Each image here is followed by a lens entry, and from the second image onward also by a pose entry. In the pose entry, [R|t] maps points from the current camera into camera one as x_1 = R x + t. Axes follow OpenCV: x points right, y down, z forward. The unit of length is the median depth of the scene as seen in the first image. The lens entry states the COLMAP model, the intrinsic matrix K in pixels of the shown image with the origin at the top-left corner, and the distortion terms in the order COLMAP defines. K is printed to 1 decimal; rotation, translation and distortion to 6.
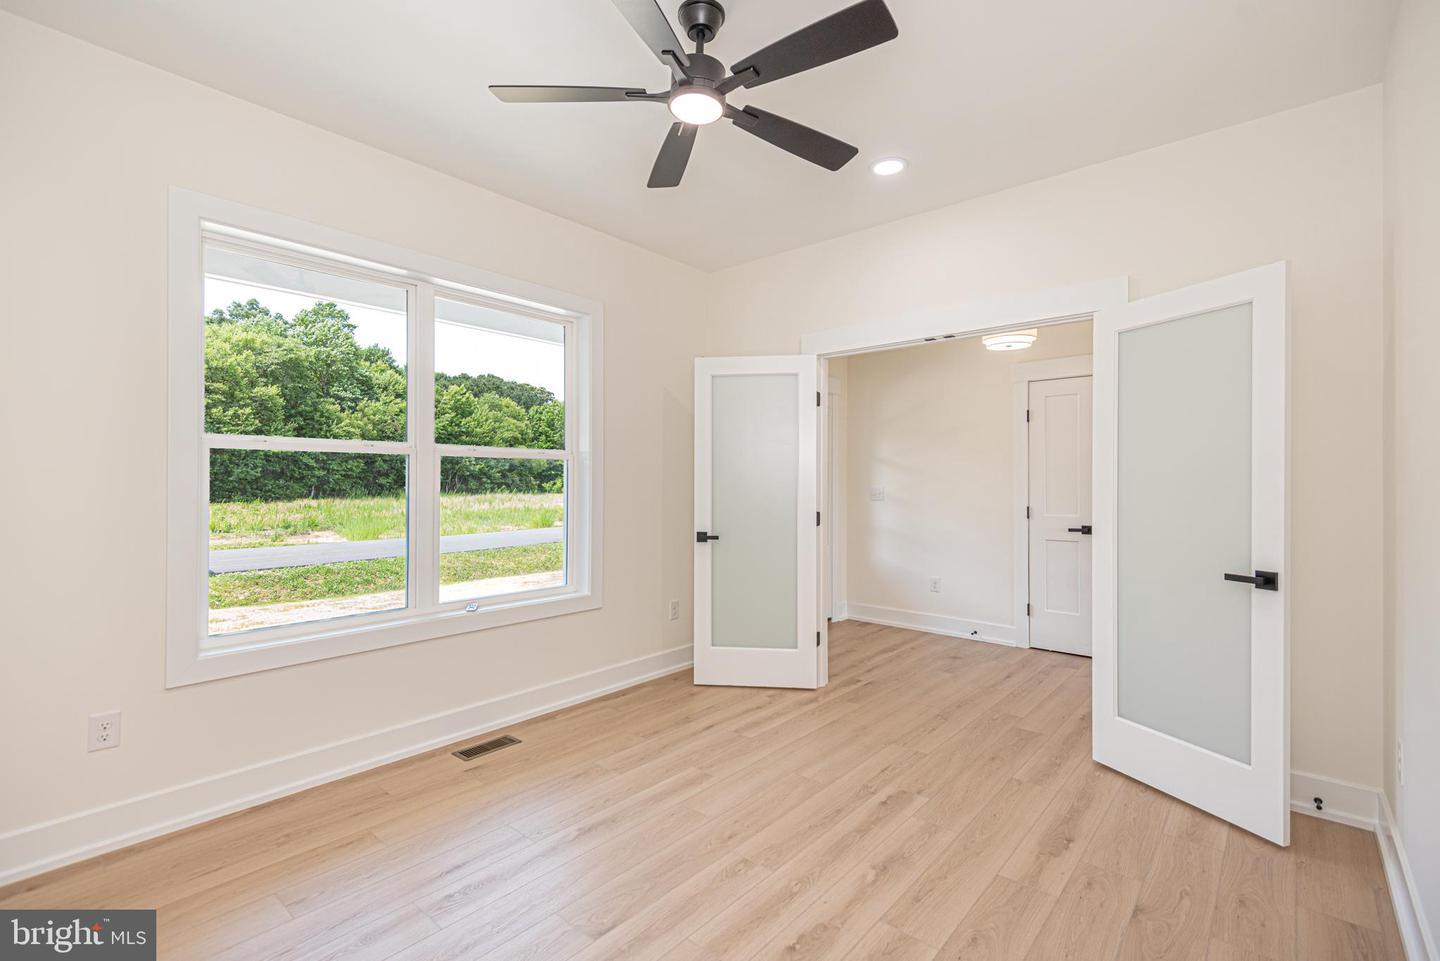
lens RADIAL K [[659.5, 0, 722.6], [0, 659.5, 484.3], [0, 0, 1]] dist [0.018345, -0.001559]
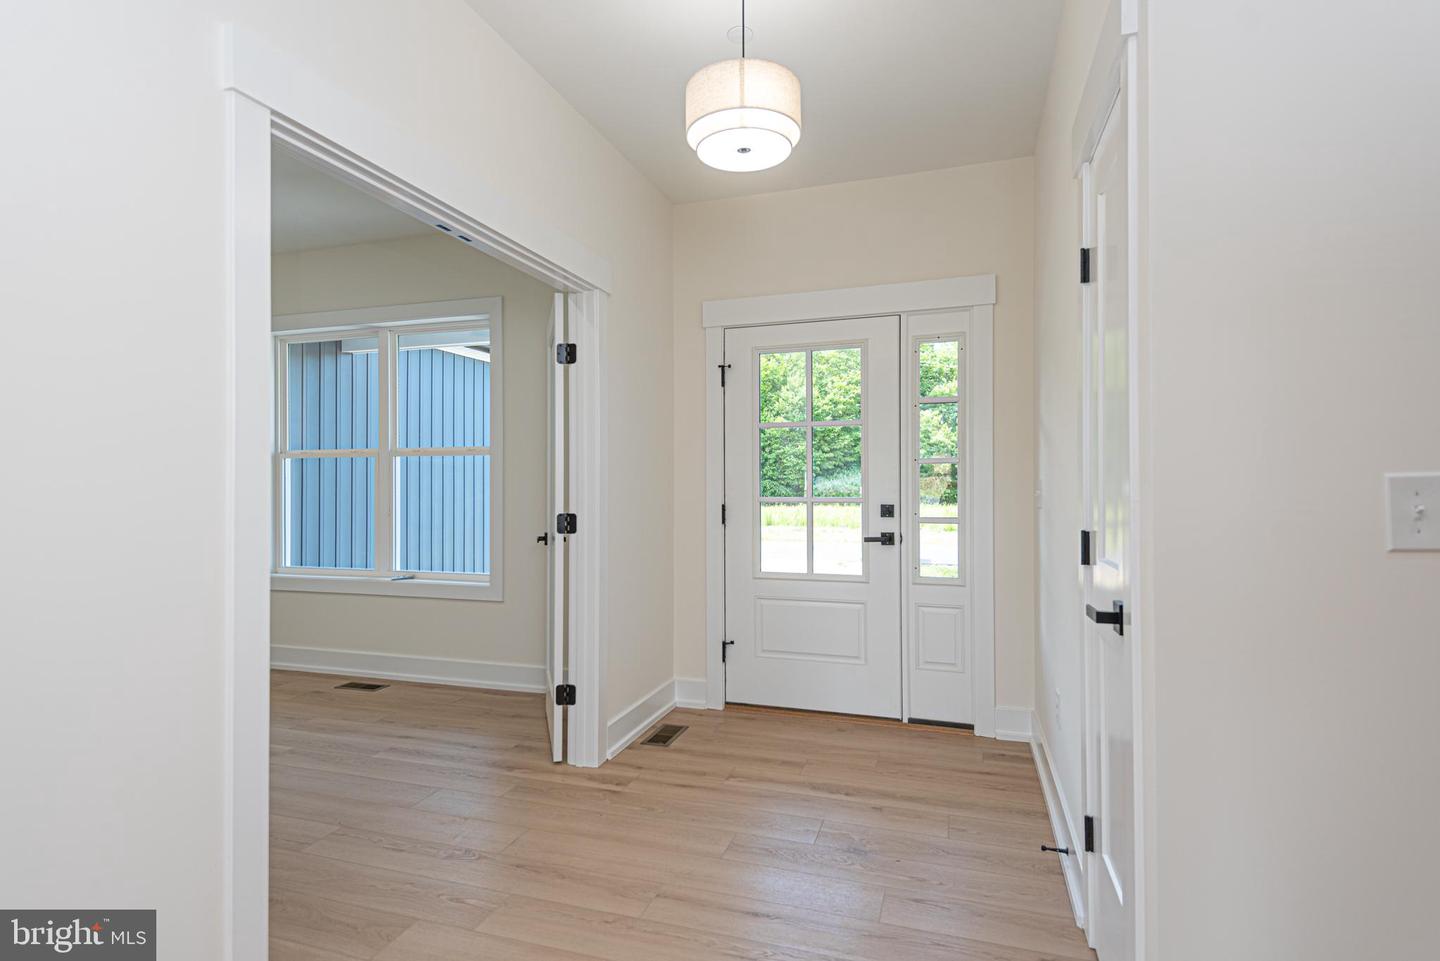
lens RADIAL K [[720.4, 0, 733.3], [0, 720.4, 472.2], [0, 0, 1]] dist [0.001346, -0.000080]
pose [[0.393475, -0.016023, -0.919196, 0.987901], [0.000918, 0.999854, -0.017036, 0.007436], [0.919335, 0.005860, 0.393432, 0.907798]]
